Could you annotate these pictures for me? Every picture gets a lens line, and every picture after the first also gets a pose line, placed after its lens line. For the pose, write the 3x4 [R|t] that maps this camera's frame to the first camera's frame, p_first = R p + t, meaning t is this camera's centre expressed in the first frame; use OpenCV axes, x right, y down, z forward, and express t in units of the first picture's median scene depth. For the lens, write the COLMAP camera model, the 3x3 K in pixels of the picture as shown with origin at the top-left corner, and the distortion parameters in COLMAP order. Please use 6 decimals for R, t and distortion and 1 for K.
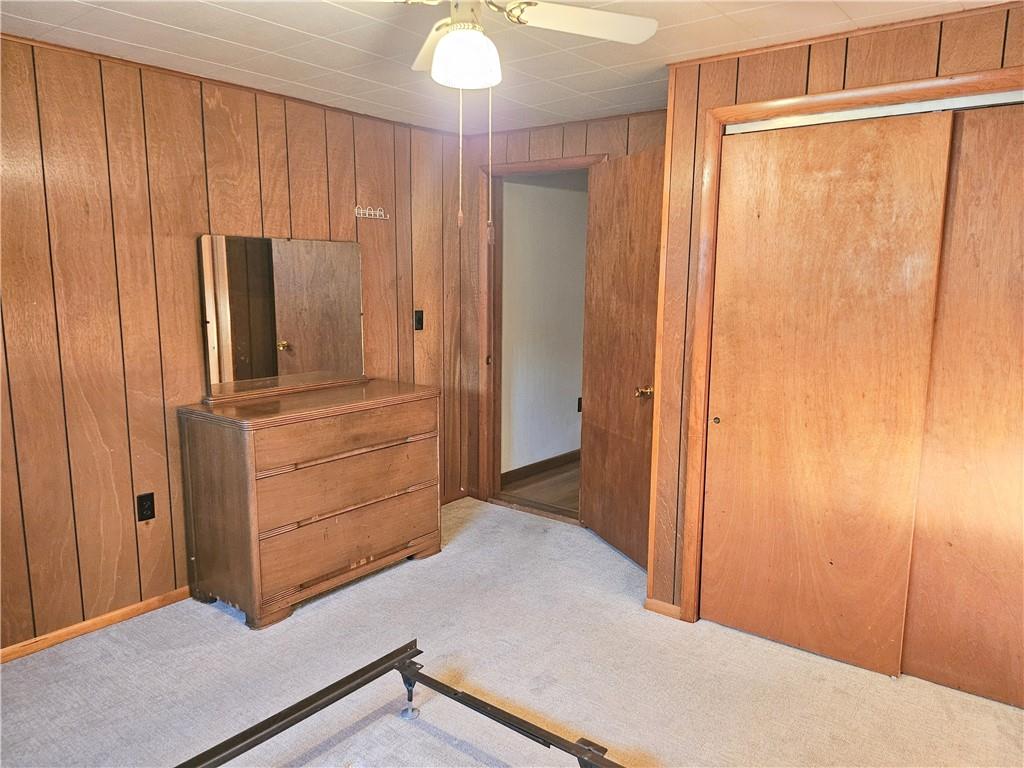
lens RADIAL K [[722.2, 0, 521.1], [0, 722.2, 386.8], [0, 0, 1]] dist [0.014578, -0.013842]
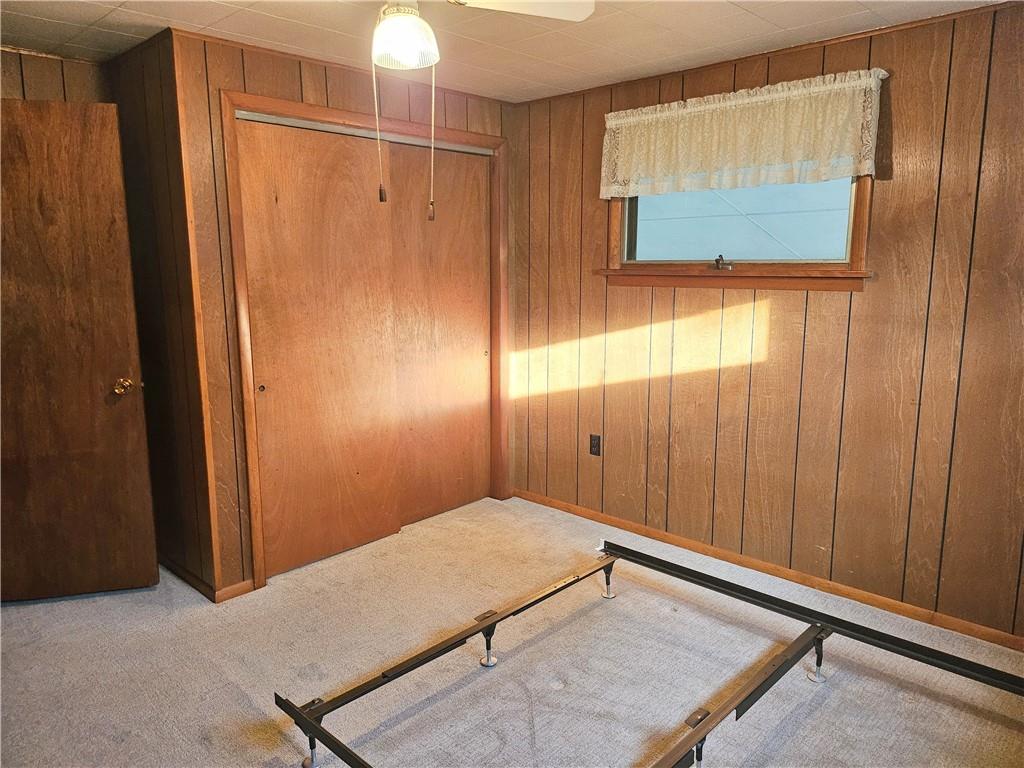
lens RADIAL K [[722.2, 0, 521.8], [0, 722.2, 384.4], [0, 0, 1]] dist [0.014578, -0.013842]
pose [[0.092399, -0.174631, 0.980289, -0.766136], [0.155511, 0.974951, 0.159022, -0.071959], [-0.983503, 0.137752, 0.117241, 0.512230]]
